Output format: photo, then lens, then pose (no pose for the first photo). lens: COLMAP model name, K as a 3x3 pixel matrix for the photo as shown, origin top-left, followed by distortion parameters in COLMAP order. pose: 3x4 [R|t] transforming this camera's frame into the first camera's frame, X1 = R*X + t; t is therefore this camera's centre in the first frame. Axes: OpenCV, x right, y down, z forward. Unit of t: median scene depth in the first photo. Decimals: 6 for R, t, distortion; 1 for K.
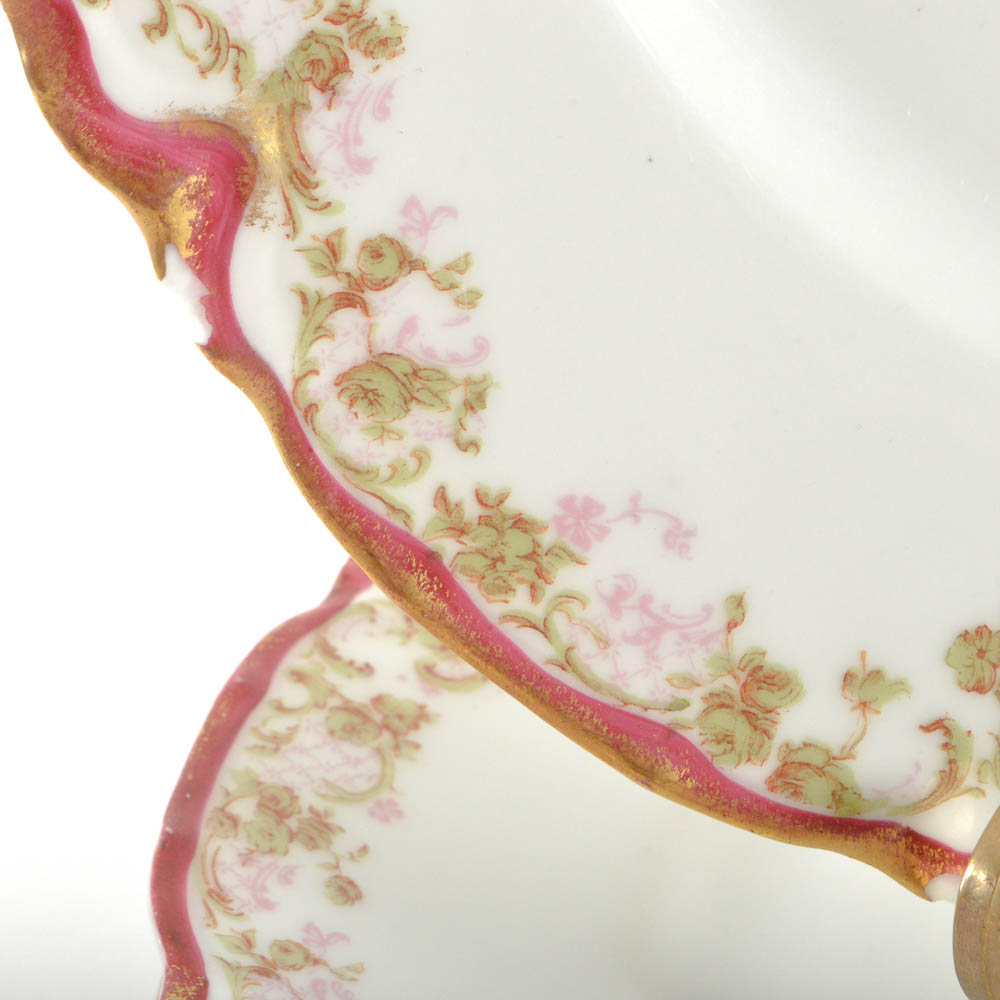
lens RADIAL K [[3441.5, 0, 499.9], [0, 3441.5, 499.9], [0, 0, 1]] dist [0.039387, 0.000000]
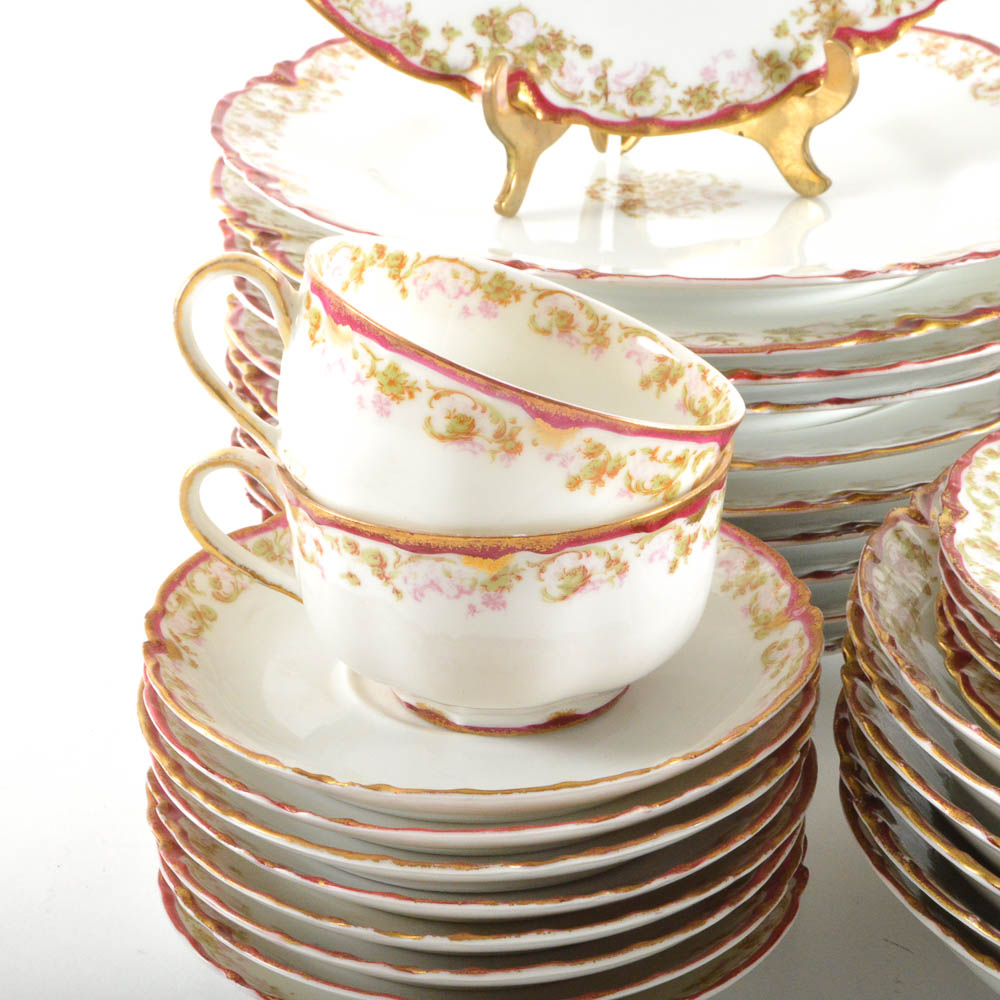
lens RADIAL K [[2248.2, 0, 472.7], [0, 2248.2, 513.1], [0, 0, 1]] dist [-0.023008, 0.000000]
pose [[0.980063, -0.049705, 0.192368, -0.303127], [0.064465, 0.995374, -0.071243, 0.661930], [-0.187937, 0.082223, 0.978733, -1.041689]]
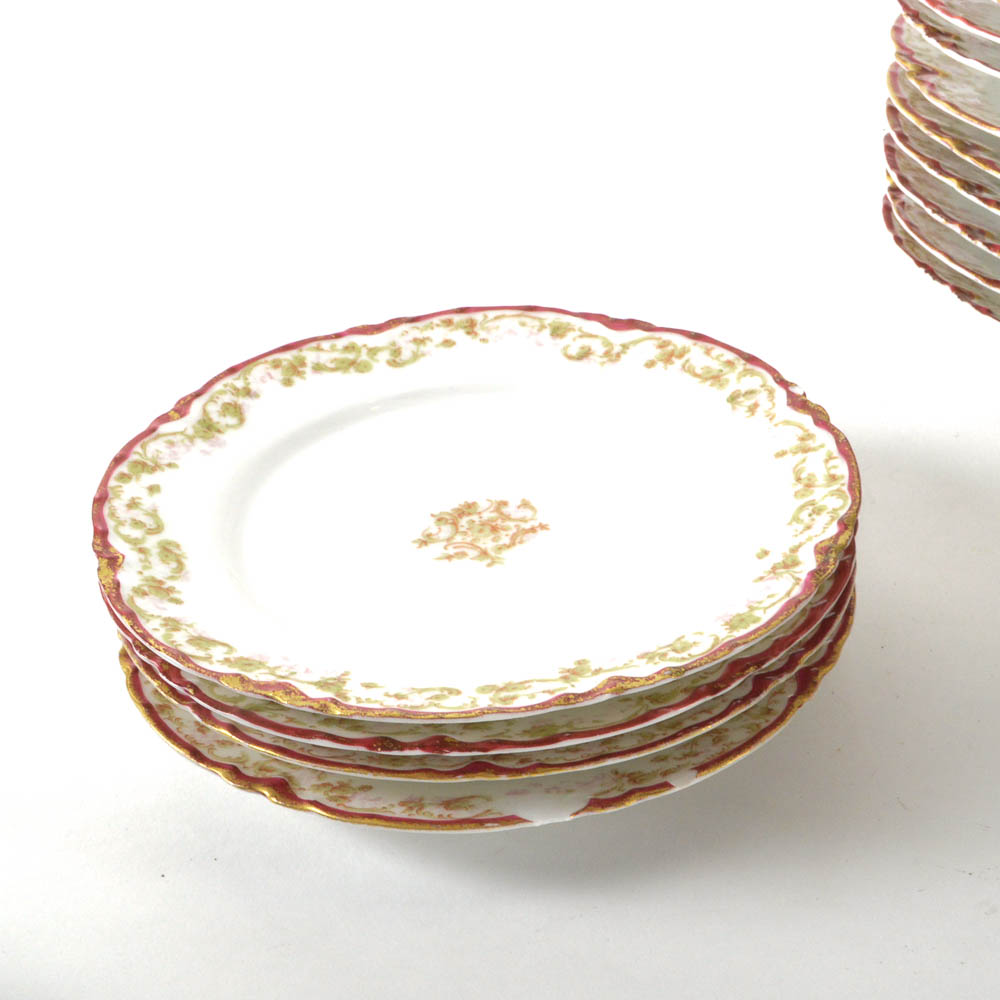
lens RADIAL K [[1588.4, 0, 543.5], [0, 1588.4, 585.3], [0, 0, 1]] dist [-0.099463, 0.000000]
pose [[0.716981, -0.383436, 0.582164, -0.087200], [0.337759, 0.921639, 0.191051, 0.468629], [-0.609801, 0.059651, 0.790307, -0.588821]]
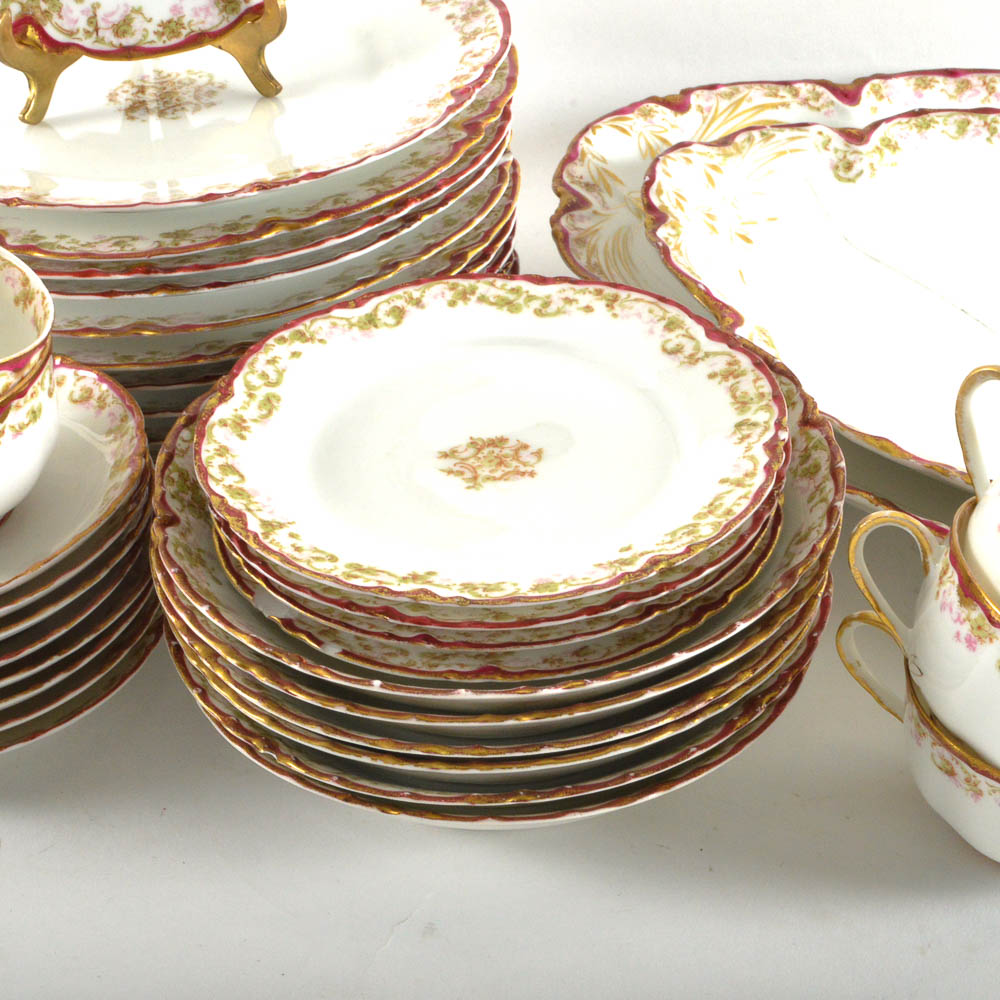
lens RADIAL K [[1756.5, 0, 458.3], [0, 1756.5, 513.5], [0, 0, 1]] dist [-0.051899, 0.000000]
pose [[0.983733, -0.102685, 0.147397, 0.324494], [0.082479, 0.987103, 0.137203, 0.456558], [-0.159584, -0.122814, 0.979515, -1.325370]]
